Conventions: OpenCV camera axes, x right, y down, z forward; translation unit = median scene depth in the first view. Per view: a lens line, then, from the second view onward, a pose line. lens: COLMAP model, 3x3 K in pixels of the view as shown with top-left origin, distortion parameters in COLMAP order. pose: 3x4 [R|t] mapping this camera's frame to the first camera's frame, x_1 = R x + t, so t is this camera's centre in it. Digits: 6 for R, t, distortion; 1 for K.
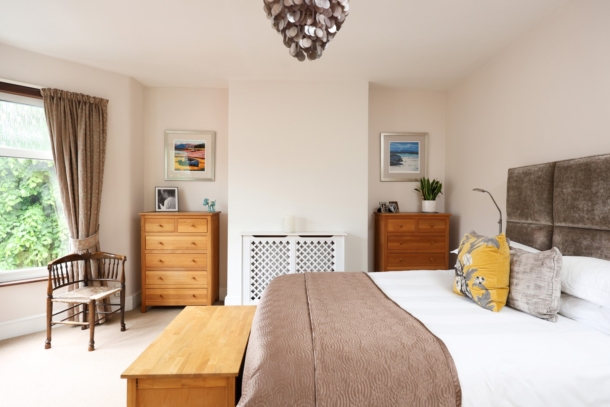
lens RADIAL K [[318.1, 0, 304.3], [0, 318.1, 204.0], [0, 0, 1]] dist [-0.004652, -0.000282]
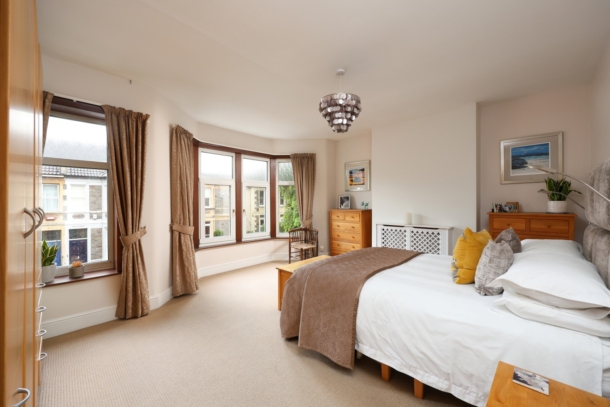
lens RADIAL K [[256.5, 0, 307.3], [0, 256.5, 203.6], [0, 0, 1]] dist [-0.001083, -0.000038]
pose [[0.675795, -0.001685, -0.737088, 0.516771], [0.012440, 0.999881, 0.009120, -0.022114], [0.736985, -0.015332, 0.675736, -0.137082]]
